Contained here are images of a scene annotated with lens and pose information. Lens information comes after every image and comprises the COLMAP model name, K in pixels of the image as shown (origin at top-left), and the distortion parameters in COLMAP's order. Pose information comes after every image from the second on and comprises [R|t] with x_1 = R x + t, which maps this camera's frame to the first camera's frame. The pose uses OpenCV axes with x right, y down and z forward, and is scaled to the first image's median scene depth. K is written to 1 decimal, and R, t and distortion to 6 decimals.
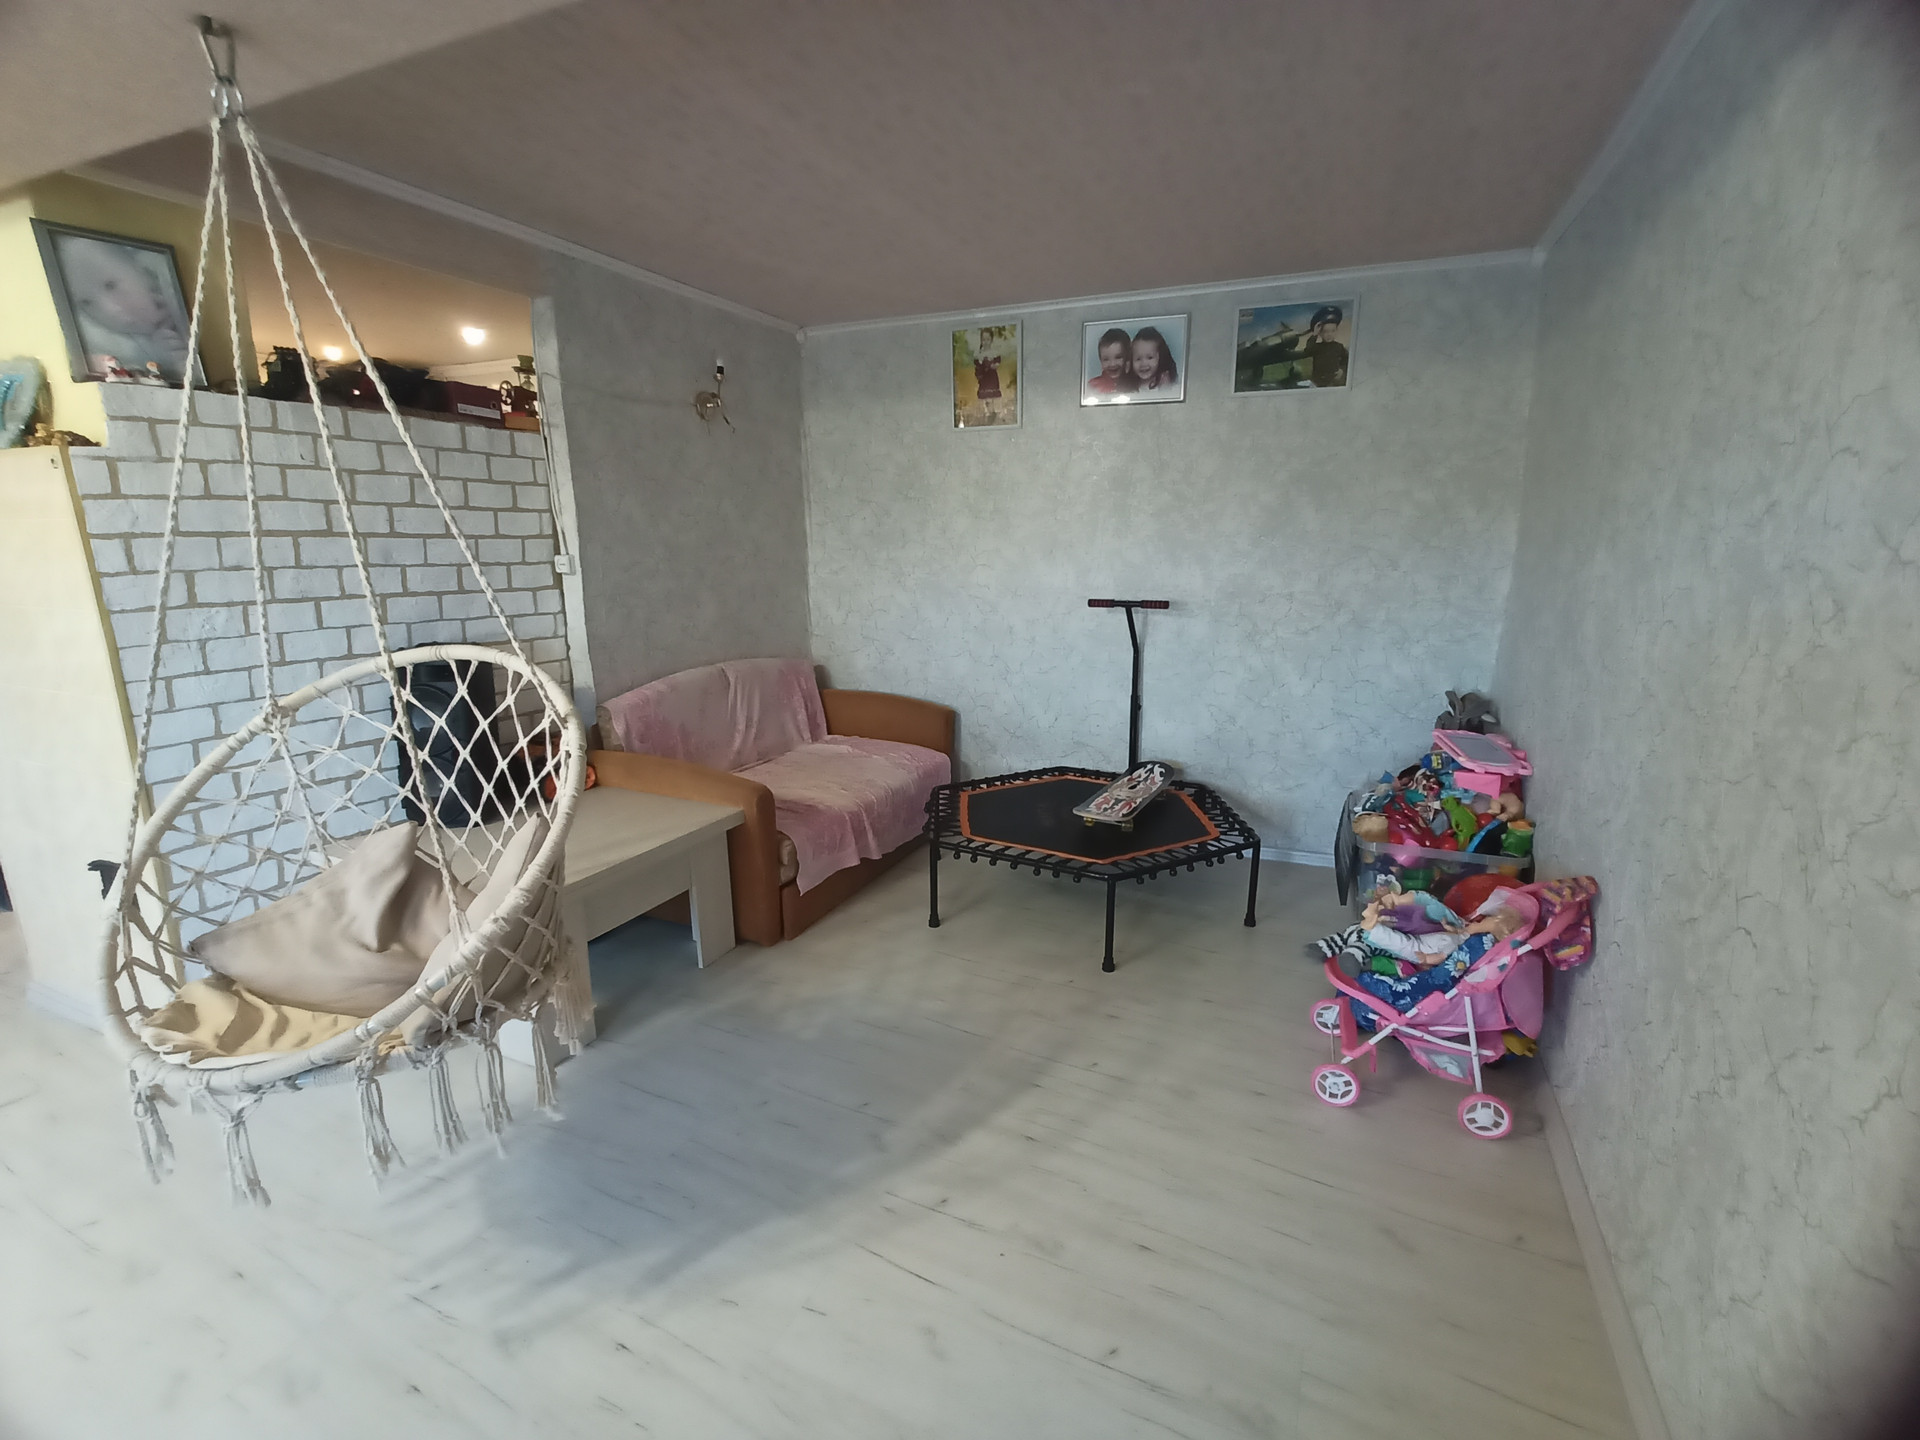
lens RADIAL K [[879.3, 0, 965.5], [0, 879.3, 730.4], [0, 0, 1]] dist [-0.001170, -0.000816]
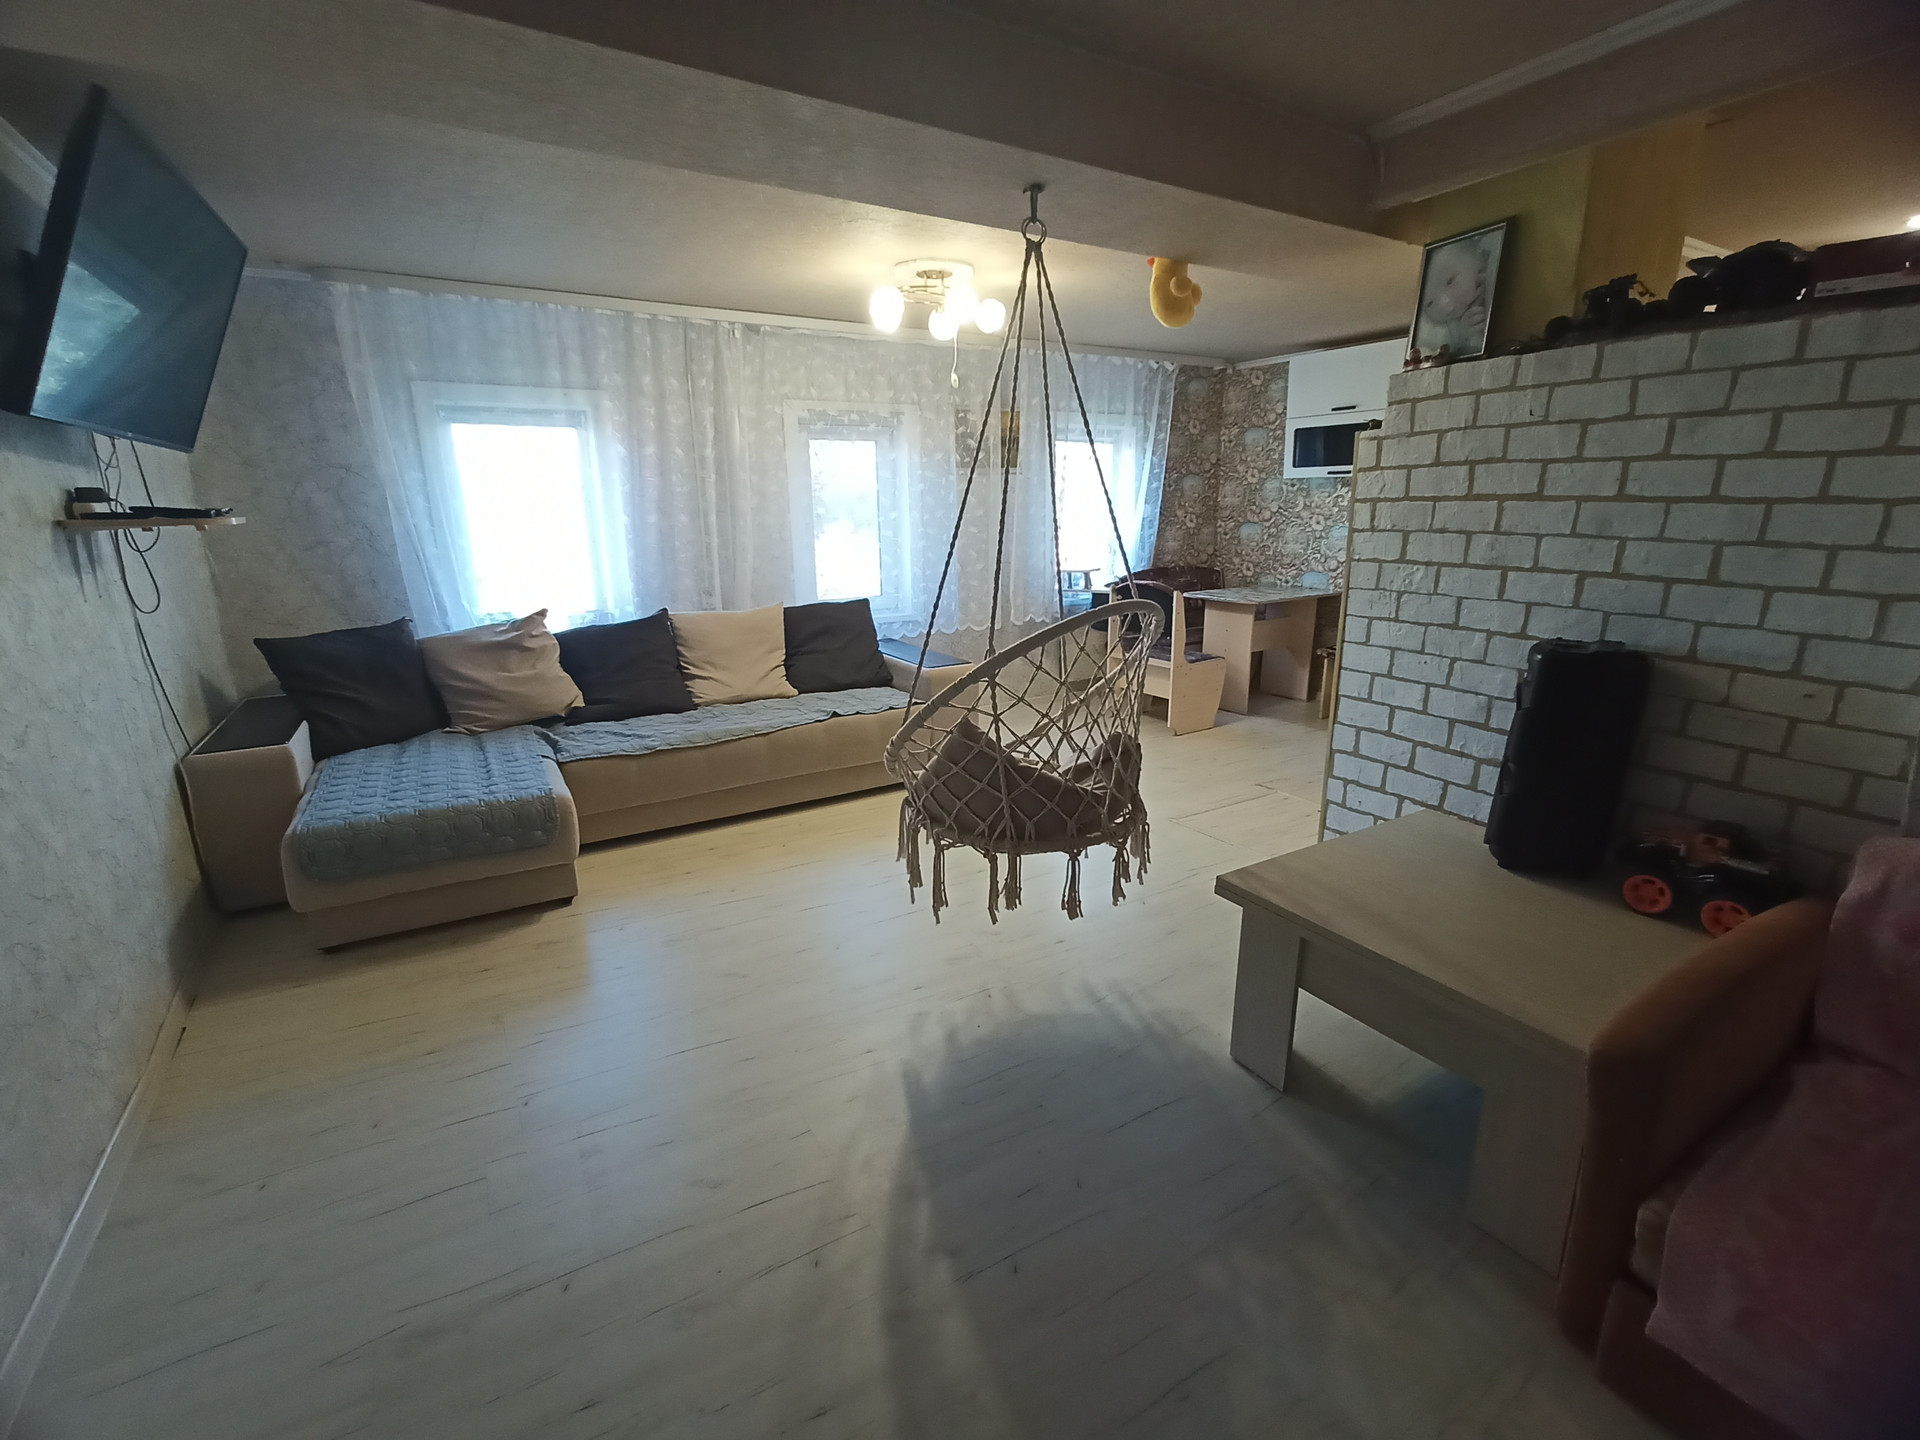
lens RADIAL K [[879.3, 0, 967.7], [0, 879.3, 729.4], [0, 0, 1]] dist [-0.001170, -0.000816]
pose [[-0.574209, 0.220737, -0.788391, 0.376601], [-0.158736, 0.914678, 0.371708, -0.258100], [0.803173, 0.338583, -0.490177, 1.094822]]
